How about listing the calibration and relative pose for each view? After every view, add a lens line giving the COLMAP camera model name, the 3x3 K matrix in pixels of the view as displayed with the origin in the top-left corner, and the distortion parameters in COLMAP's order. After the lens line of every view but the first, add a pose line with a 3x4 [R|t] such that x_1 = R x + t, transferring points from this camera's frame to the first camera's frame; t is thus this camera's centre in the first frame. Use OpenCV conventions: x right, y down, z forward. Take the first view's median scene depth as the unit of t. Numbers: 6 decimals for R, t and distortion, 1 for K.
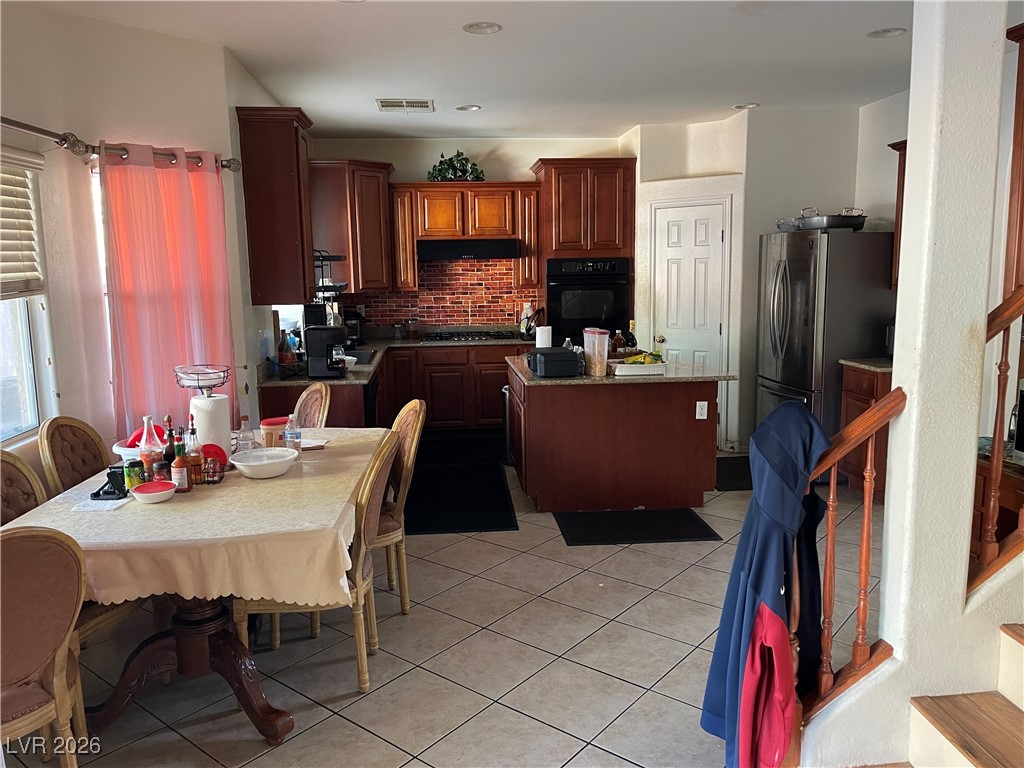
lens RADIAL K [[768.8, 0, 511.3], [0, 768.8, 375.5], [0, 0, 1]] dist [0.092372, -0.111924]
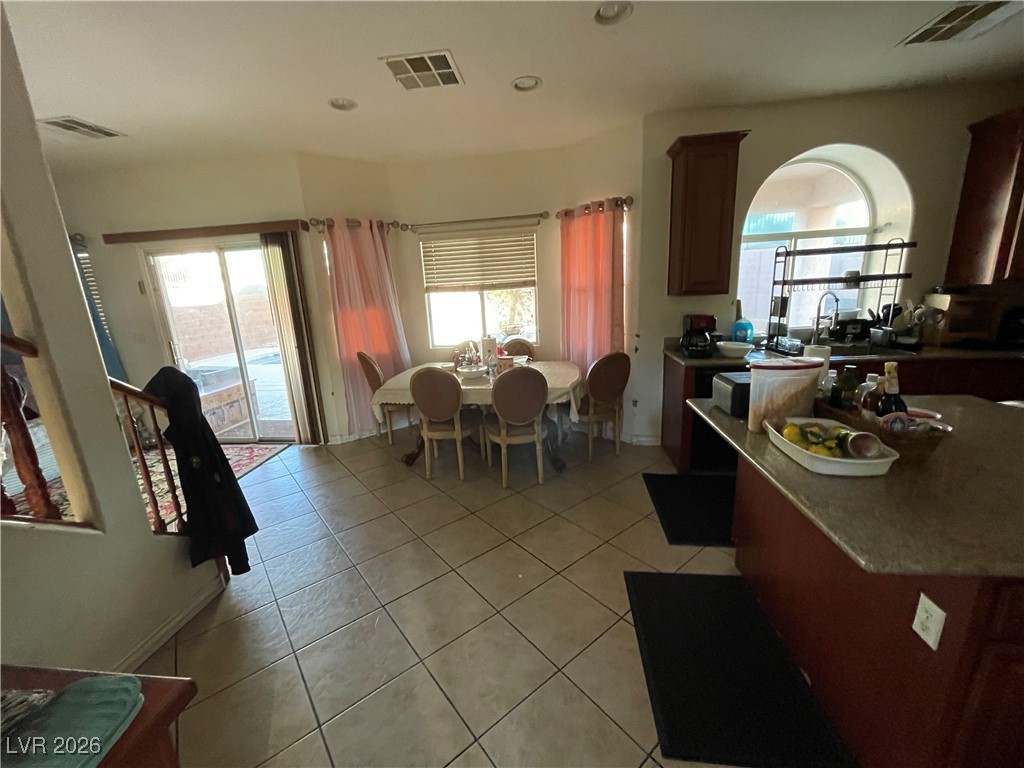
lens RADIAL K [[414.7, 0, 508.6], [0, 414.7, 385.4], [0, 0, 1]] dist [0.000106, 0.000330]
pose [[-0.205536, 0.254479, -0.944984, 0.323972], [-0.090741, 0.956485, 0.277313, -0.076630], [0.974434, 0.142746, -0.173500, 0.568561]]
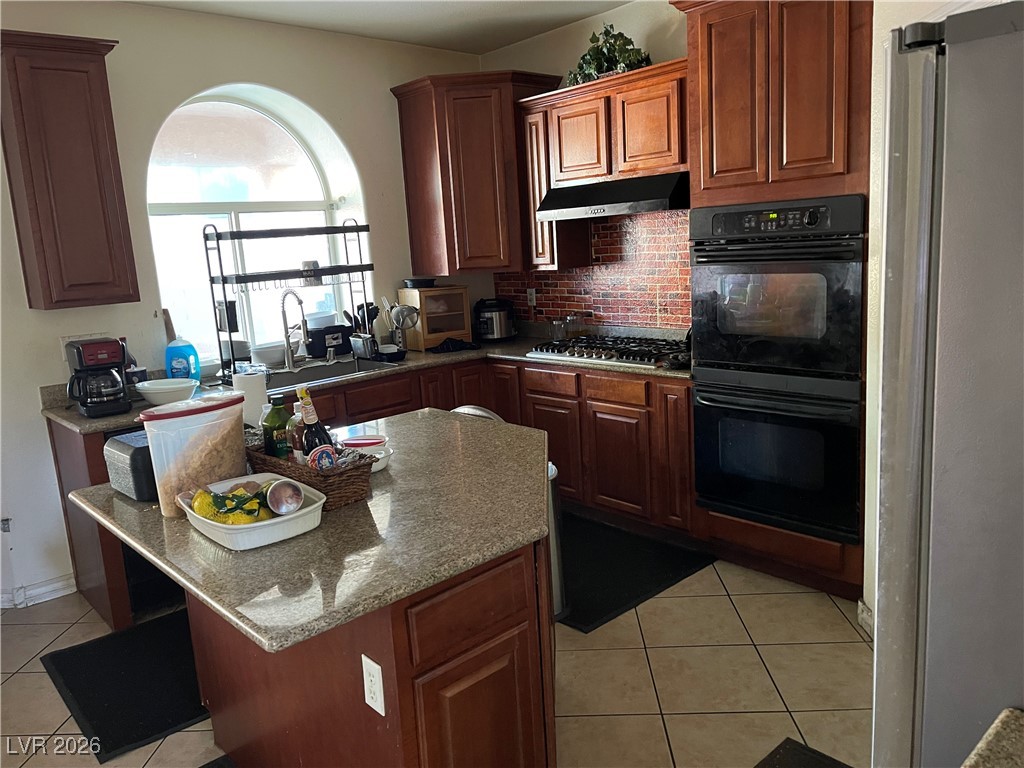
lens RADIAL K [[768.8, 0, 511.3], [0, 768.8, 375.5], [0, 0, 1]] dist [0.092372, -0.111924]
pose [[0.605377, 0.116306, -0.787396, 0.369076], [-0.062642, 0.993160, 0.098538, -0.085251], [0.793470, -0.010328, 0.608521, 0.592142]]
